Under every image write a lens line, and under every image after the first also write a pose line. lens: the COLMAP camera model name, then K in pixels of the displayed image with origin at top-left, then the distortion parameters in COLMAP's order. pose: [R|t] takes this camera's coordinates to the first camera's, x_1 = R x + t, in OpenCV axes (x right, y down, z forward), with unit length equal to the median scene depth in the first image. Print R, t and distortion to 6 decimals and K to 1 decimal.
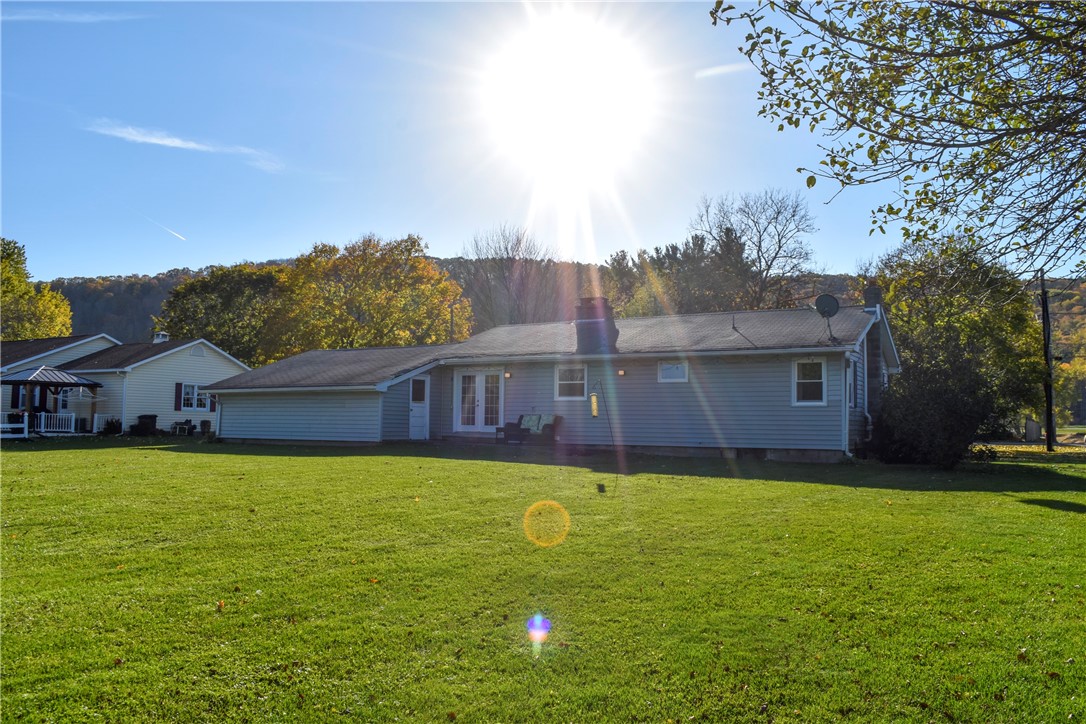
lens RADIAL K [[857.0, 0, 542.8], [0, 857.0, 362.7], [0, 0, 1]] dist [-0.077269, 0.000637]
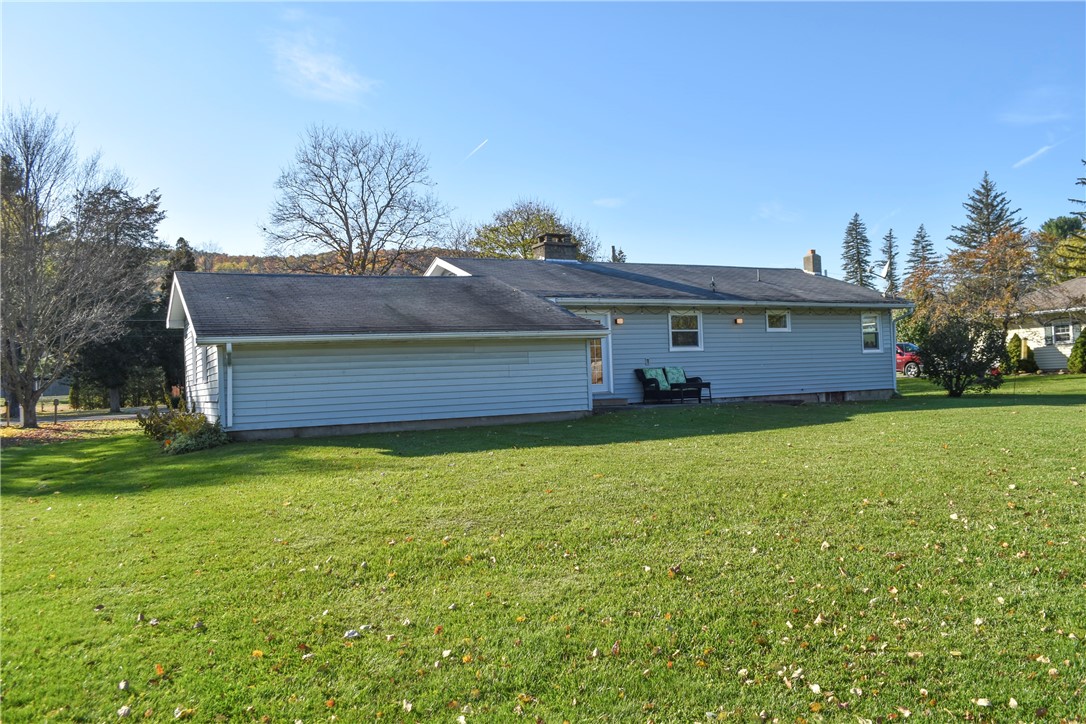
lens RADIAL K [[857.0, 0, 543.1], [0, 857.0, 363.2], [0, 0, 1]] dist [-0.077269, 0.000637]
pose [[0.576161, -0.018992, 0.817116, -0.798544], [-0.023015, 0.998957, 0.039446, 0.025863], [-0.817012, -0.041533, 0.575123, 0.612261]]
